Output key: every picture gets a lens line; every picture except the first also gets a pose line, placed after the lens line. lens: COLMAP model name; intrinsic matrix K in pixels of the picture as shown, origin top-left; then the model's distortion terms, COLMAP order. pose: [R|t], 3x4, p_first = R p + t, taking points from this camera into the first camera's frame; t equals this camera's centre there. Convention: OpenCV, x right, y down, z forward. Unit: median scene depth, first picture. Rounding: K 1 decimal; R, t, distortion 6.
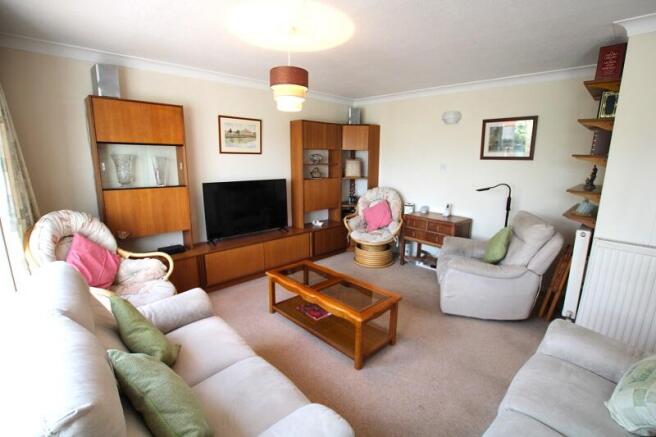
lens RADIAL K [[296.8, 0, 330.1], [0, 296.8, 221.5], [0, 0, 1]] dist [-0.031772, 0.000454]
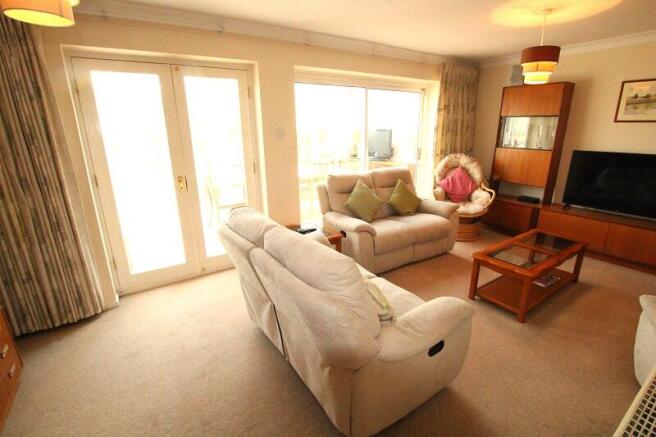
lens RADIAL K [[313.5, 0, 328.0], [0, 313.5, 218.5], [0, 0, 1]] dist [-0.020553, 0.000059]
pose [[-0.168828, 0.268814, -0.948281, 0.861404], [-0.199283, 0.932912, 0.299937, -0.054786], [0.965289, 0.239614, -0.103932, 0.293974]]
